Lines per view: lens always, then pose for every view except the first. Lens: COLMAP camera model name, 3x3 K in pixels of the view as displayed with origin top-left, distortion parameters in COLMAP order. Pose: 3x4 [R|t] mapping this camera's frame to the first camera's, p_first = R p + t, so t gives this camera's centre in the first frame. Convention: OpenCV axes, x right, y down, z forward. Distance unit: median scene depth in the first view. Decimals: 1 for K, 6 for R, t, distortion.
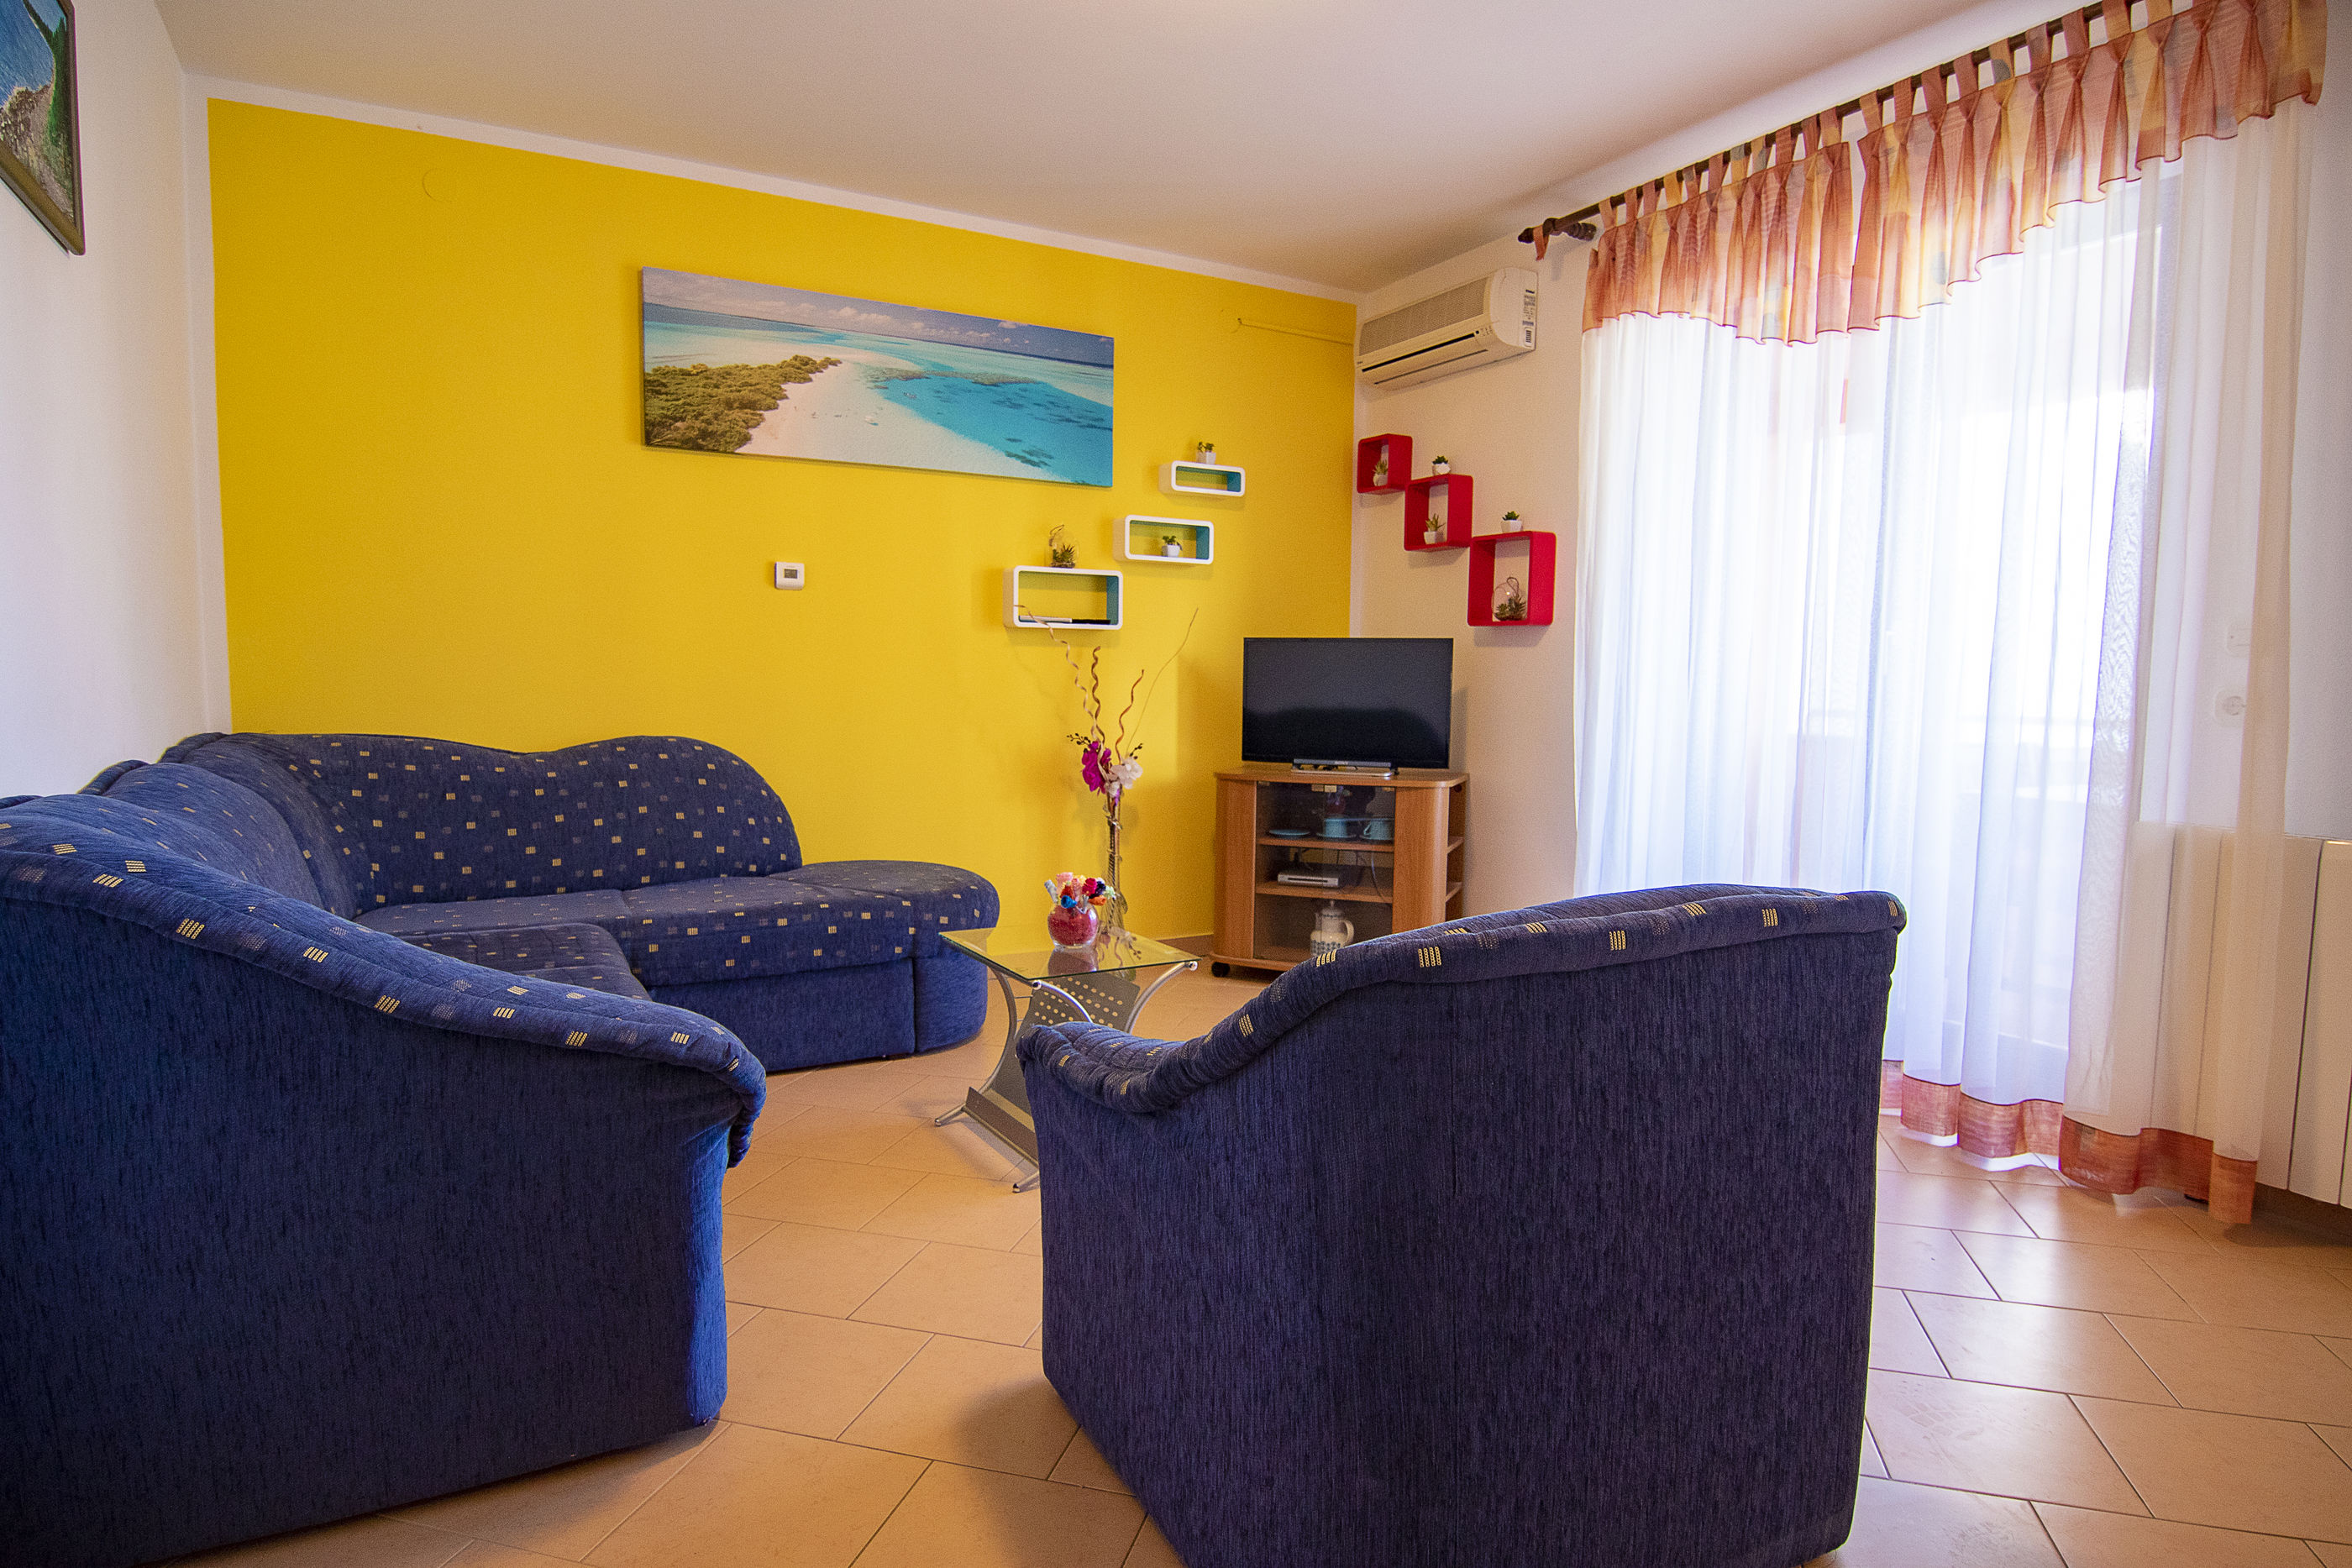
lens RADIAL K [[1352.2, 0, 1176.0], [0, 1352.2, 784.0], [0, 0, 1]] dist [0.000726, -0.000456]
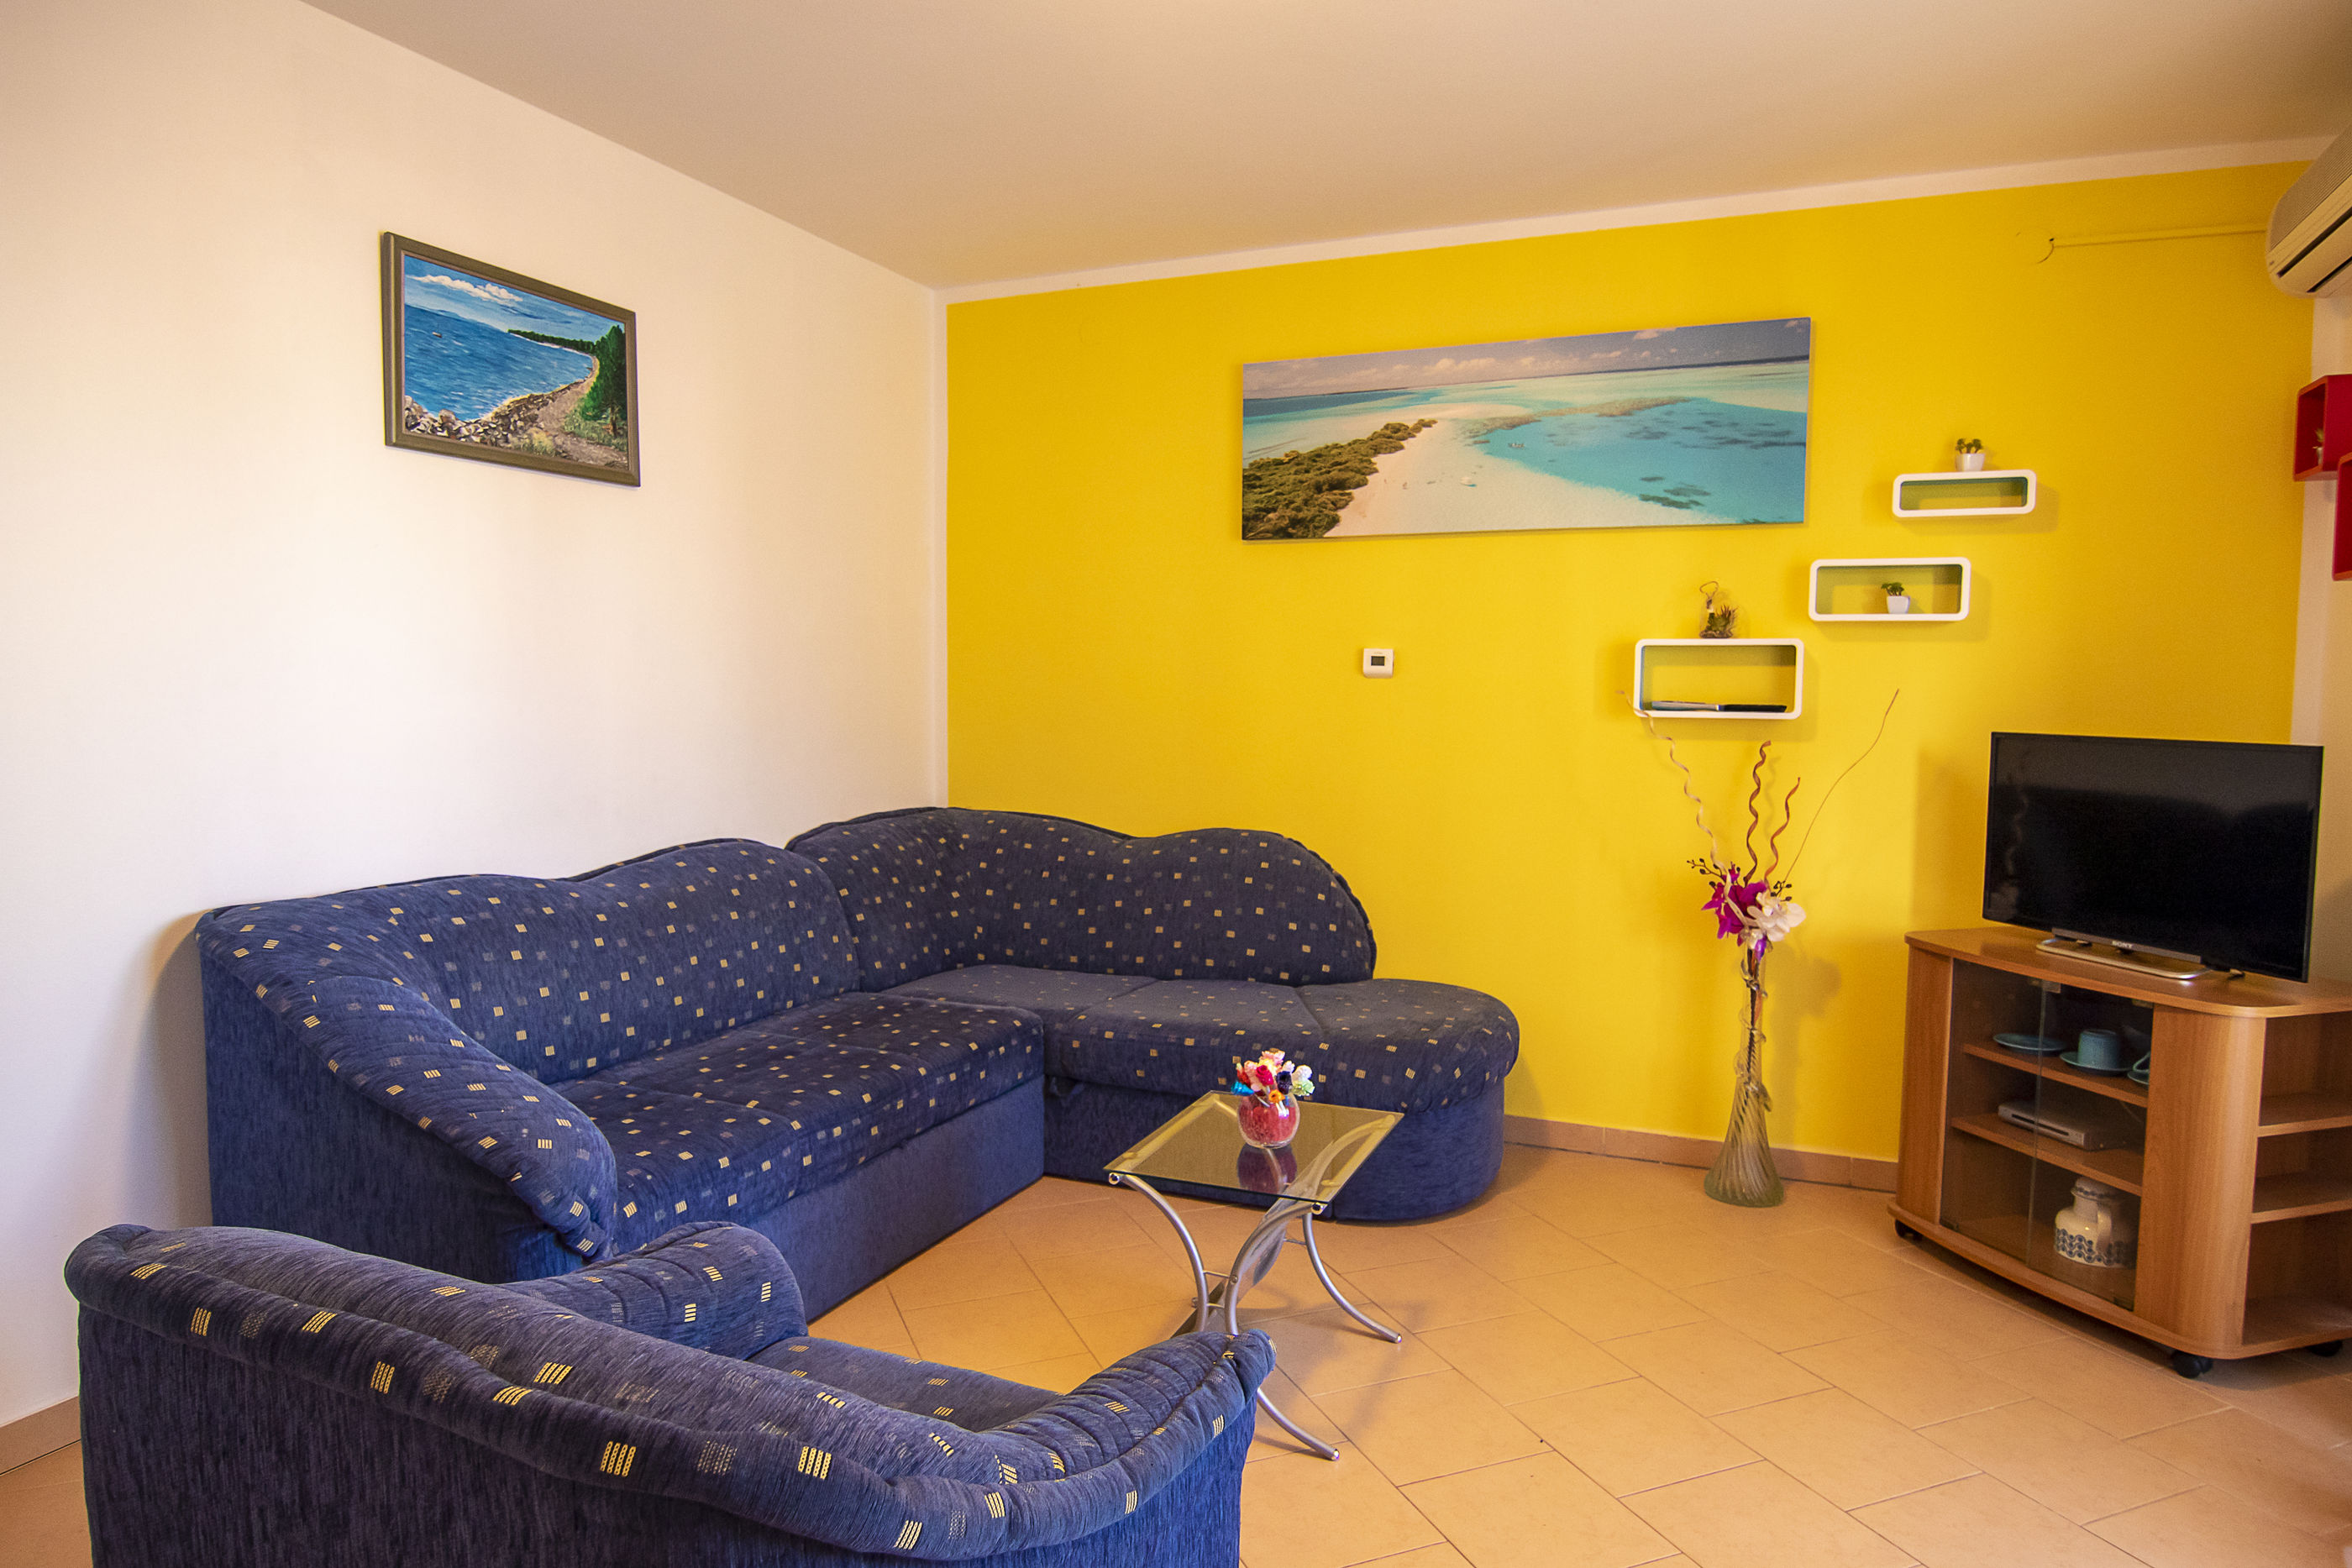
lens RADIAL K [[1438.9, 0, 1176.0], [0, 1438.9, 784.0], [0, 0, 1]] dist [-0.003029, -0.001118]
pose [[0.602905, 0.047905, -0.796373, 0.419106], [-0.064670, 0.997845, 0.011065, -0.074956], [0.795187, 0.044831, 0.604704, 0.307947]]
